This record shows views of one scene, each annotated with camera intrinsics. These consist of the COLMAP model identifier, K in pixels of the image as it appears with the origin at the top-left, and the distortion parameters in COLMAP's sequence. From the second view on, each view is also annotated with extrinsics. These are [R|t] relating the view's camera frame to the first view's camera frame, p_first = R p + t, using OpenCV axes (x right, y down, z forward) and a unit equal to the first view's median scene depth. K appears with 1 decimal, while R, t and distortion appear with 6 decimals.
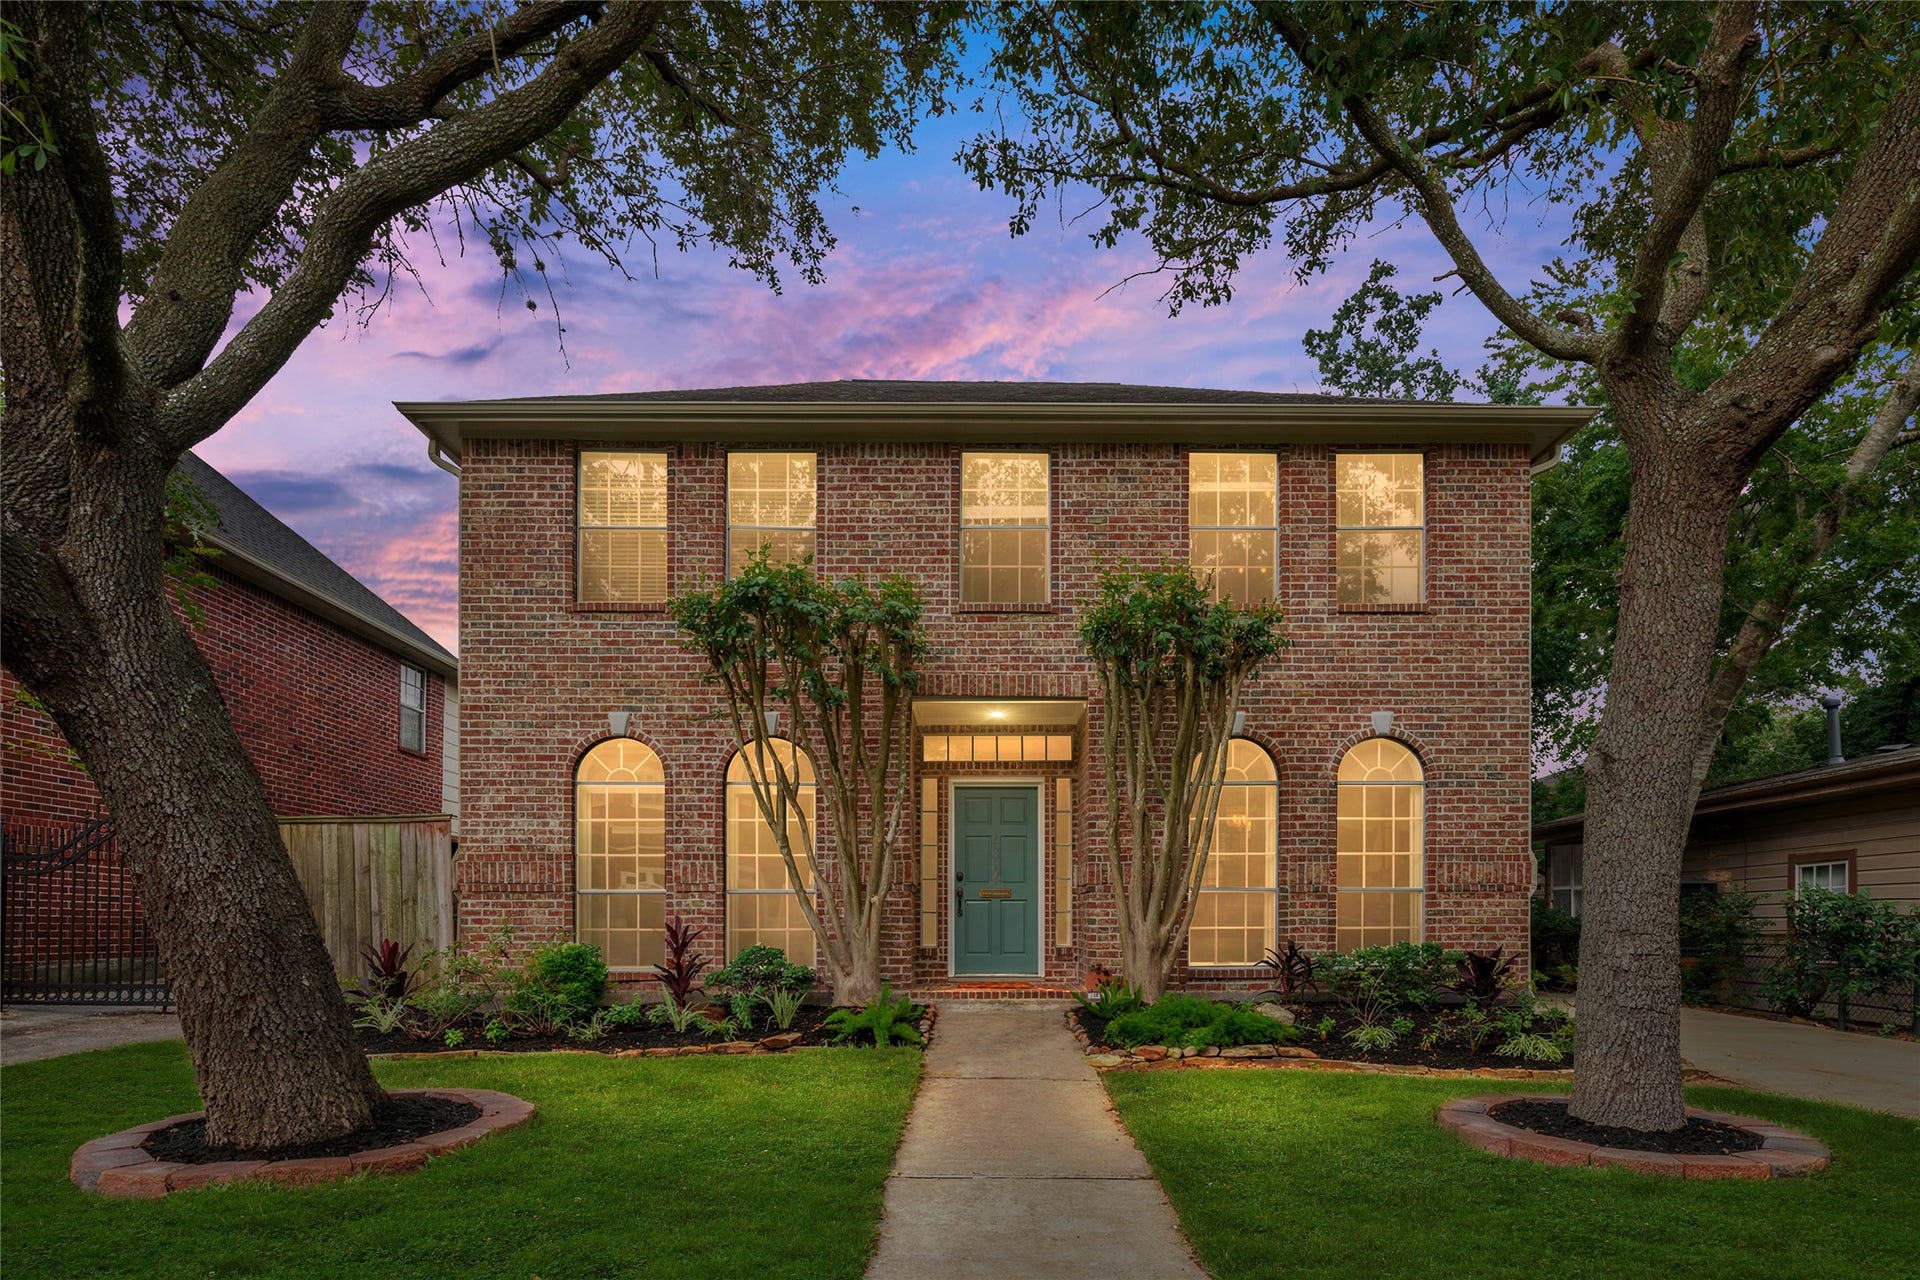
lens RADIAL K [[919.7, 0, 998.2], [0, 919.7, 641.0], [0, 0, 1]] dist [-0.003021, -0.000160]
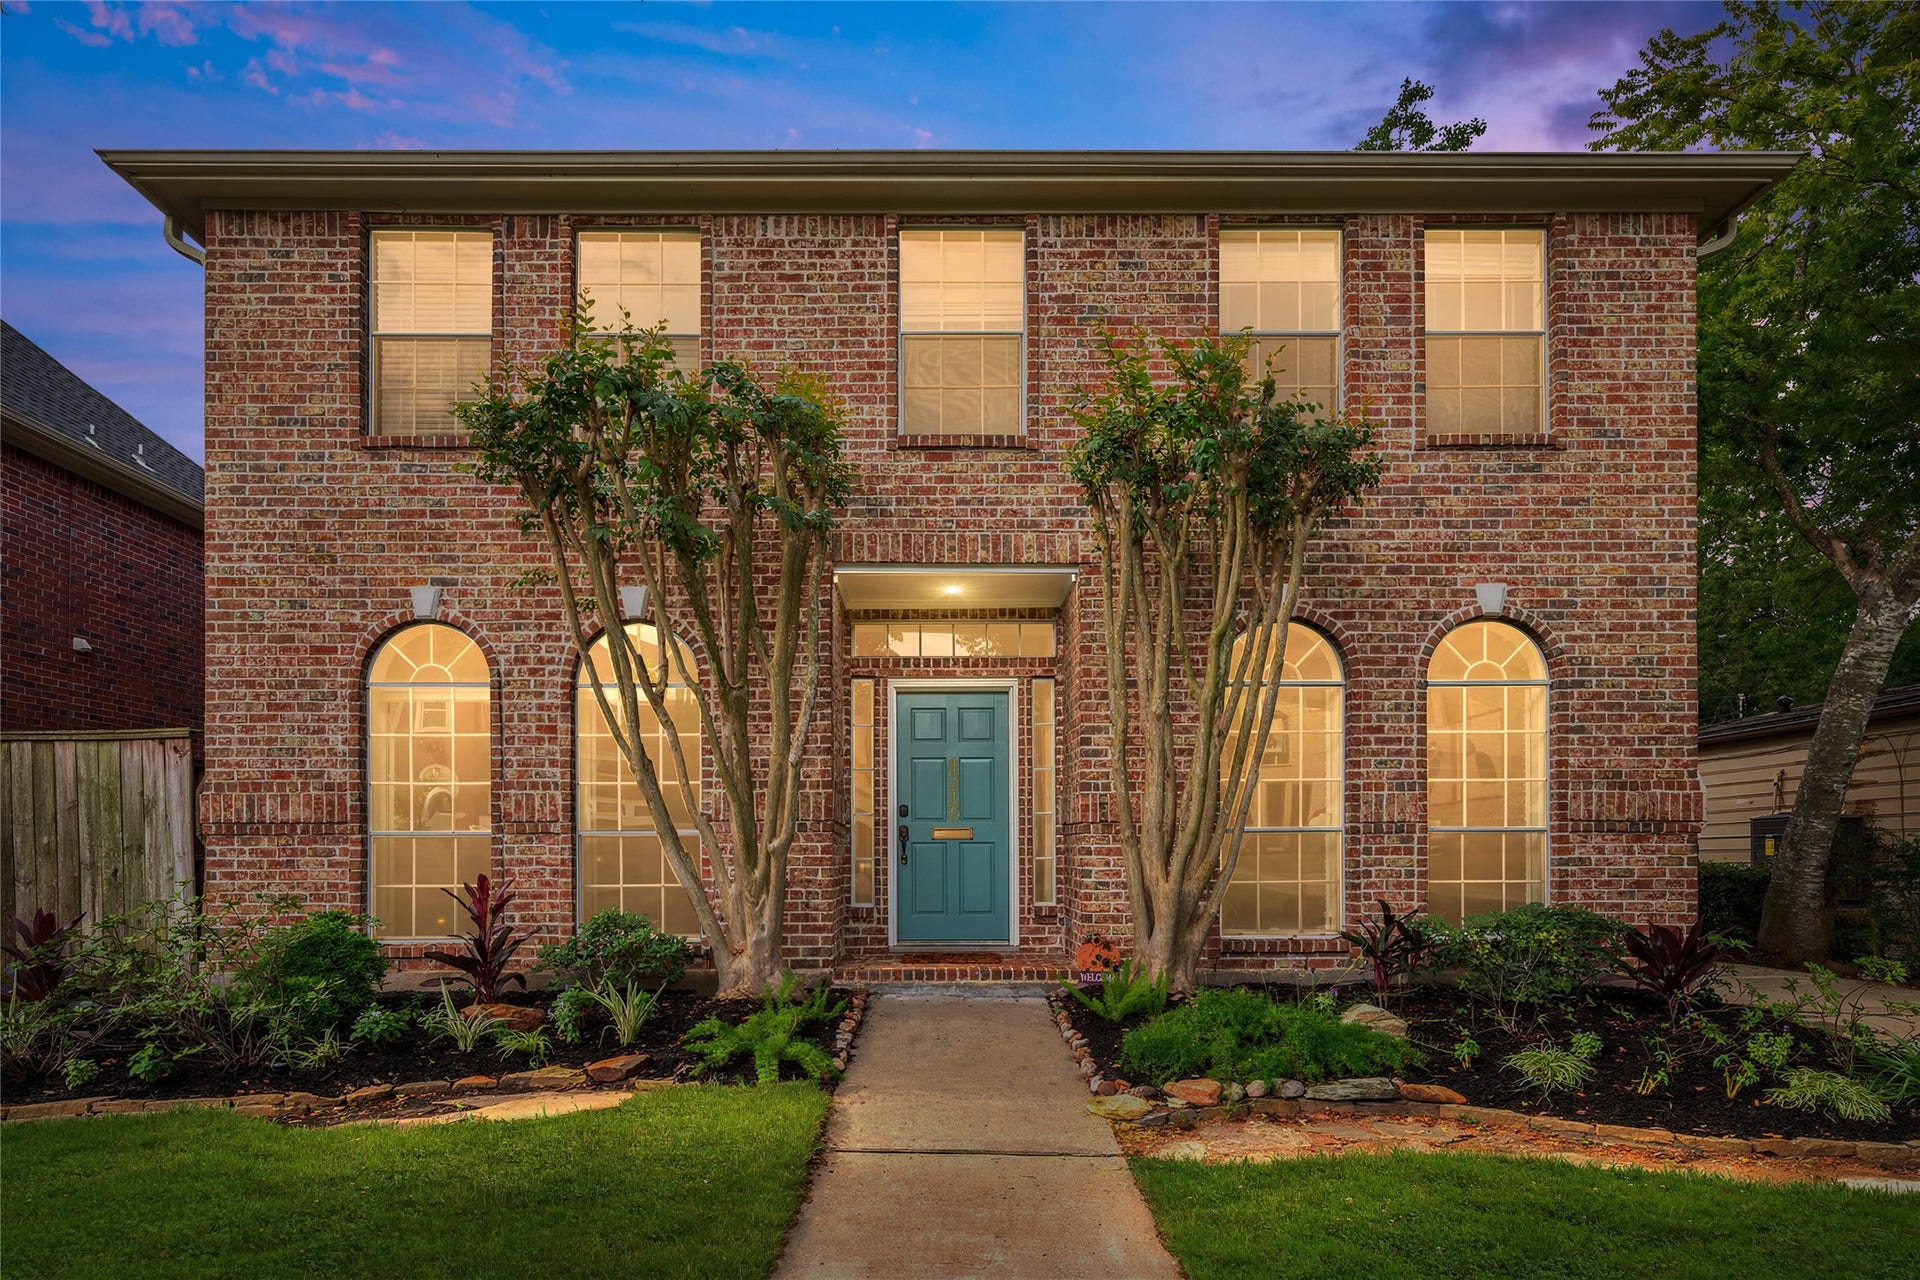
lens RADIAL K [[880.4, 0, 945.3], [0, 880.4, 630.0], [0, 0, 1]] dist [0.002474, -0.000030]
pose [[0.999788, -0.005170, -0.019907, 0.006638], [0.006252, 0.998484, 0.054678, 0.073928], [0.019595, -0.054791, 0.998306, 0.309990]]
